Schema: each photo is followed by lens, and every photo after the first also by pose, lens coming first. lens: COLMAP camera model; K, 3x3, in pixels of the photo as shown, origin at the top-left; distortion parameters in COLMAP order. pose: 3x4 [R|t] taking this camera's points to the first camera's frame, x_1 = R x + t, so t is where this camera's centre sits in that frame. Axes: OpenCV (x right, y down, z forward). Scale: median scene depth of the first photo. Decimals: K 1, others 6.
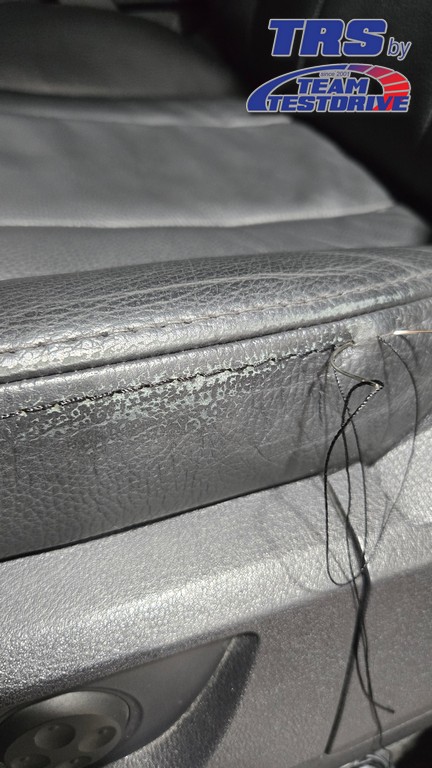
lens RADIAL K [[539.0, 0, 216.0], [0, 539.0, 384.0], [0, 0, 1]] dist [-0.002266, -0.002589]
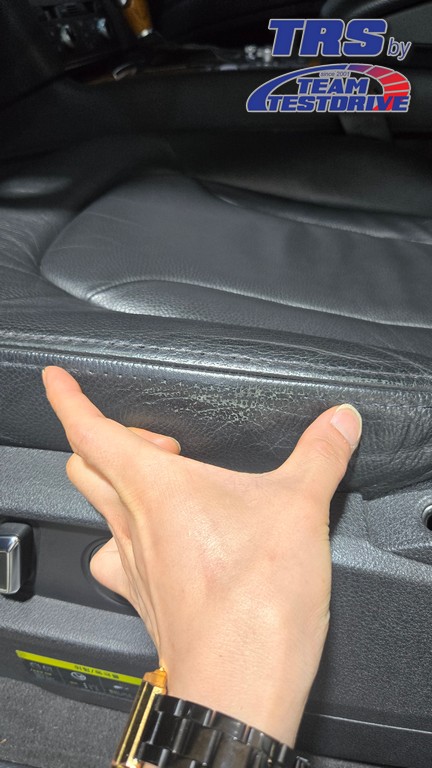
lens RADIAL K [[527.1, 0, 216.0], [0, 527.1, 384.0], [0, 0, 1]] dist [-0.004858, -0.001039]
pose [[0.852674, 0.260939, -0.452612, 0.543994], [-0.315759, 0.947597, -0.048551, 0.063320], [0.416225, 0.184314, 0.890385, -0.475404]]
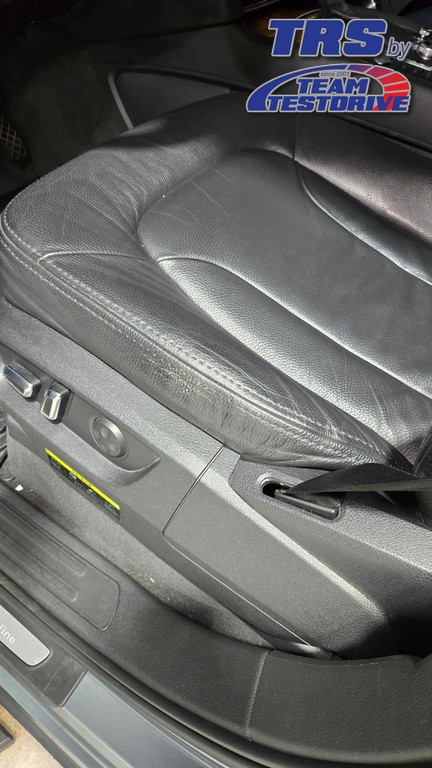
lens RADIAL K [[527.1, 0, 216.0], [0, 527.1, 384.0], [0, 0, 1]] dist [-0.004858, -0.001039]
pose [[0.574594, 0.664224, -0.478172, 1.241645], [-0.640546, 0.728644, 0.242443, -0.659314], [0.509454, 0.166985, 0.844140, -1.213332]]
